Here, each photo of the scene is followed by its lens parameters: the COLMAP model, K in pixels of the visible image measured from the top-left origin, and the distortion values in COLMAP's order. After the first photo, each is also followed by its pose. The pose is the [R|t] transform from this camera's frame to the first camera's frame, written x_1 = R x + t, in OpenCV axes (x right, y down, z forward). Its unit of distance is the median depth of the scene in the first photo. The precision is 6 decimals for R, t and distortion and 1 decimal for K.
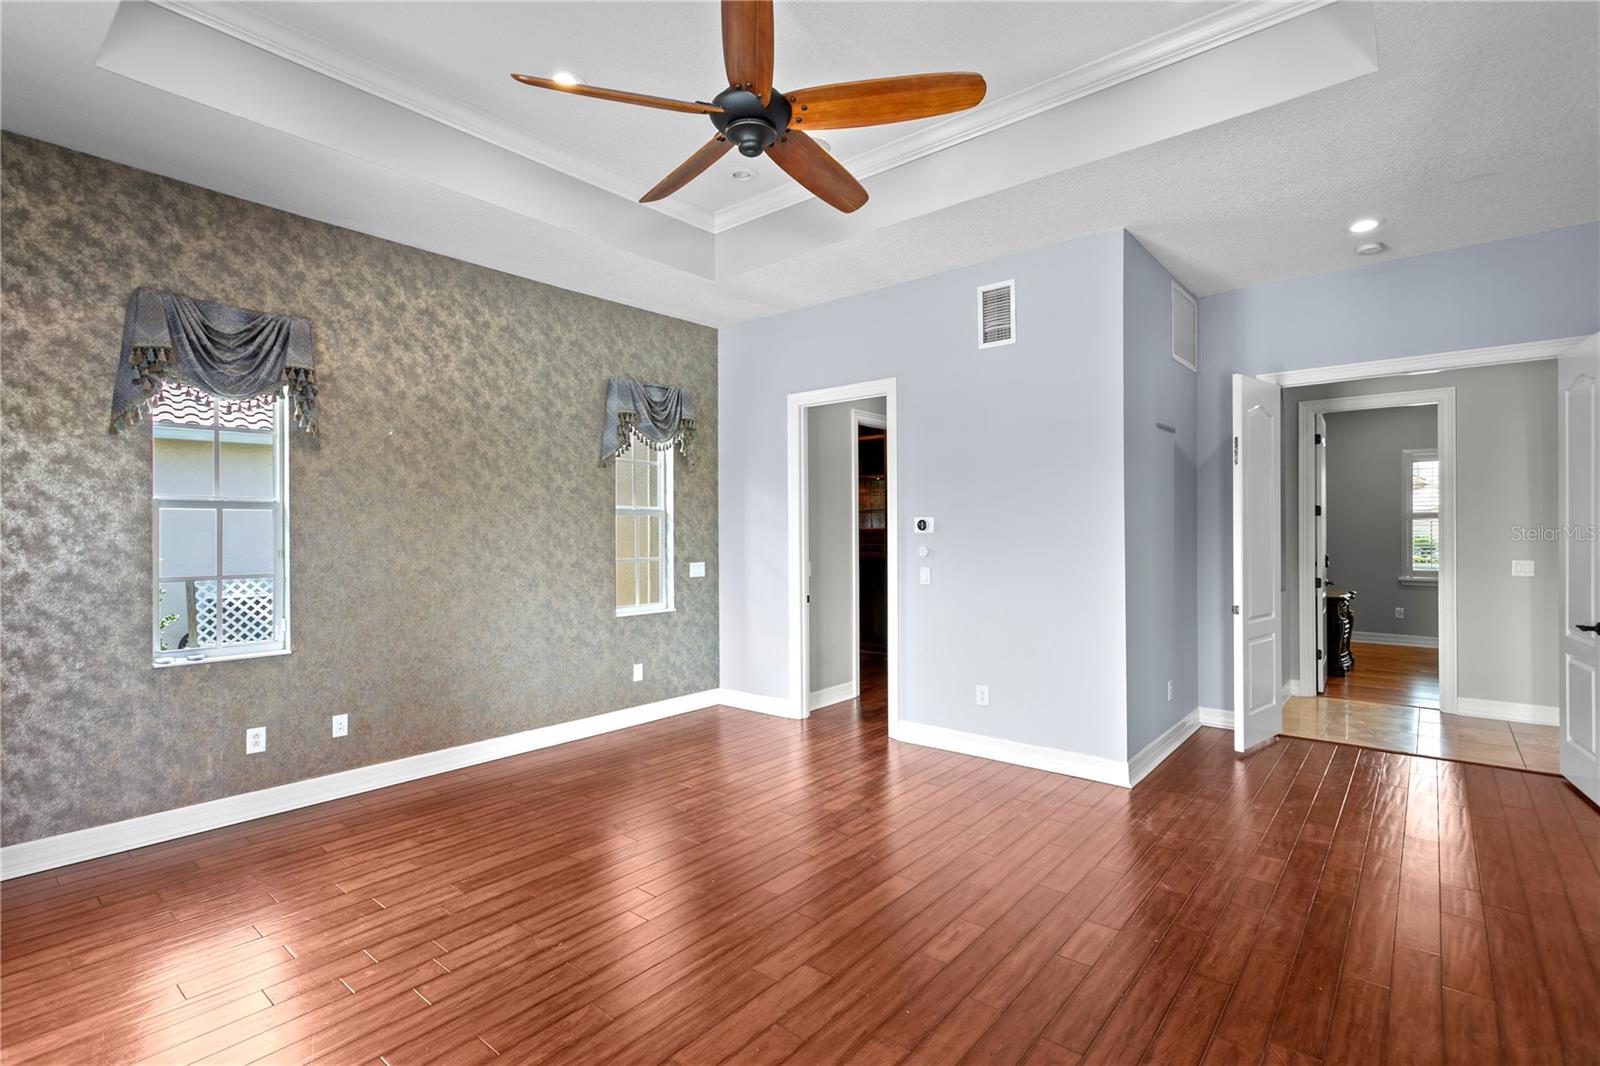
lens RADIAL K [[760.3, 0, 797.6], [0, 760.3, 536.0], [0, 0, 1]] dist [0.000033, 0.004899]
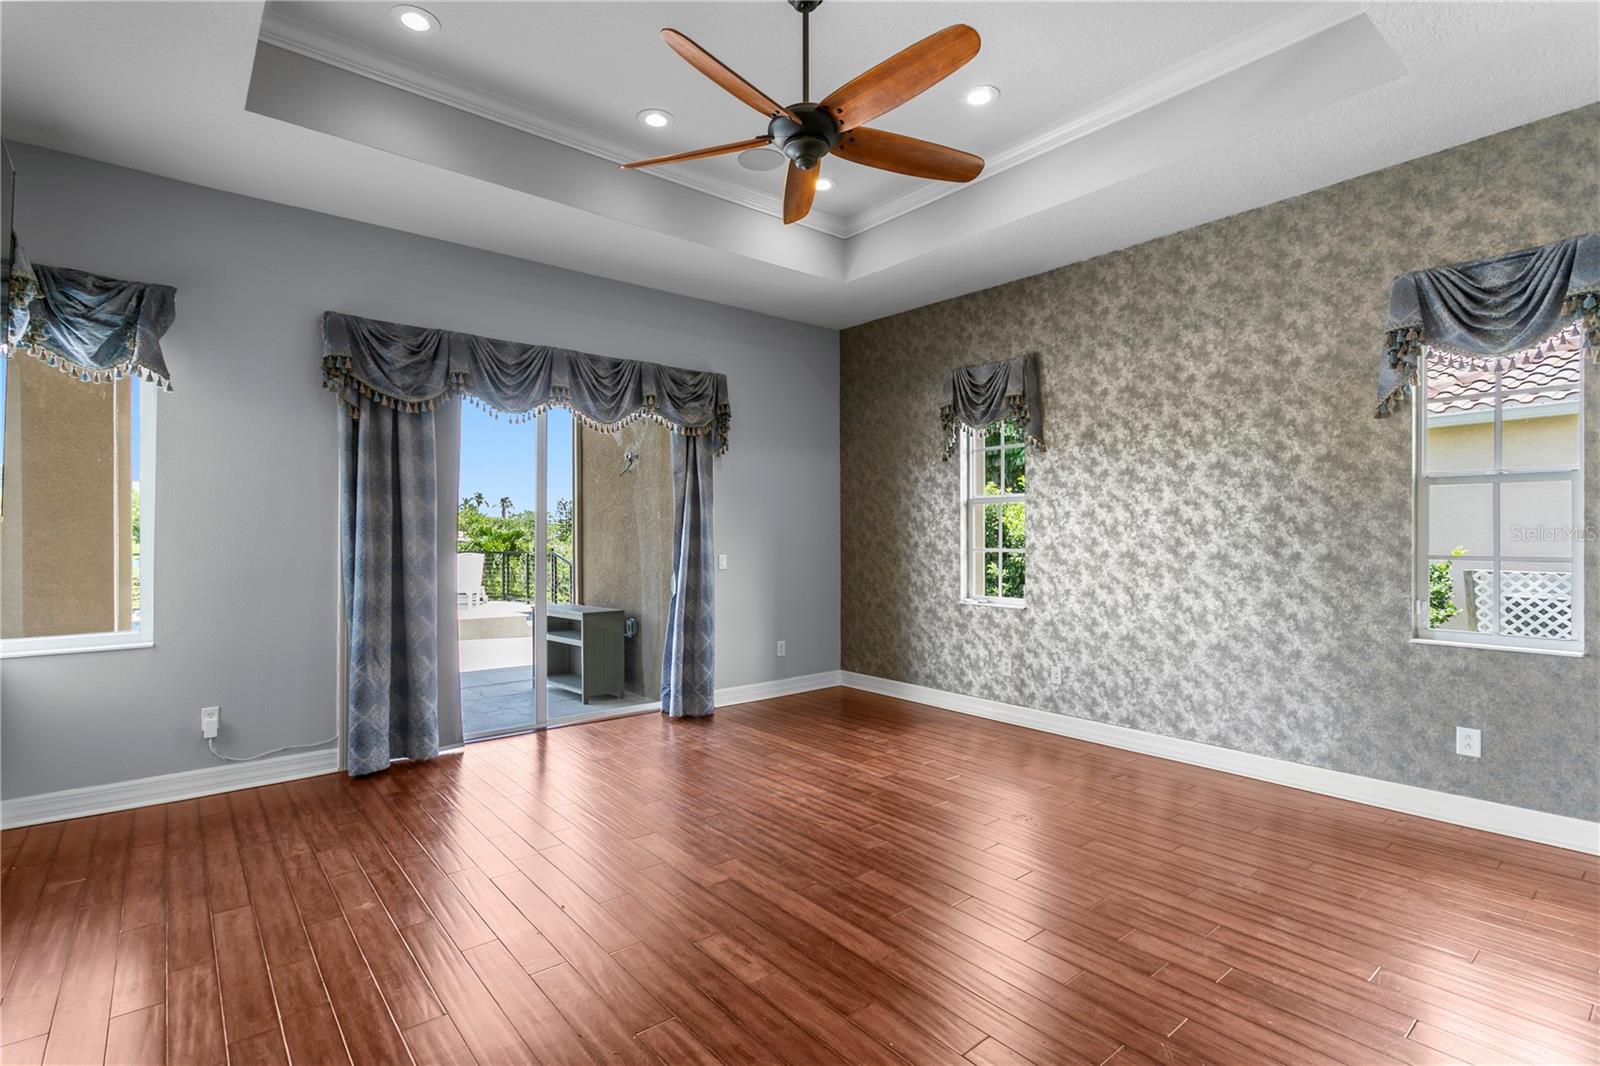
lens RADIAL K [[760.3, 0, 748.4], [0, 760.3, 533.5], [0, 0, 1]] dist [0.000033, 0.004899]
pose [[-0.217611, 0.005923, -0.976018, 0.692376], [-0.002974, 0.999973, 0.006731, 0.013643], [0.976031, 0.004367, -0.217588, 0.771543]]
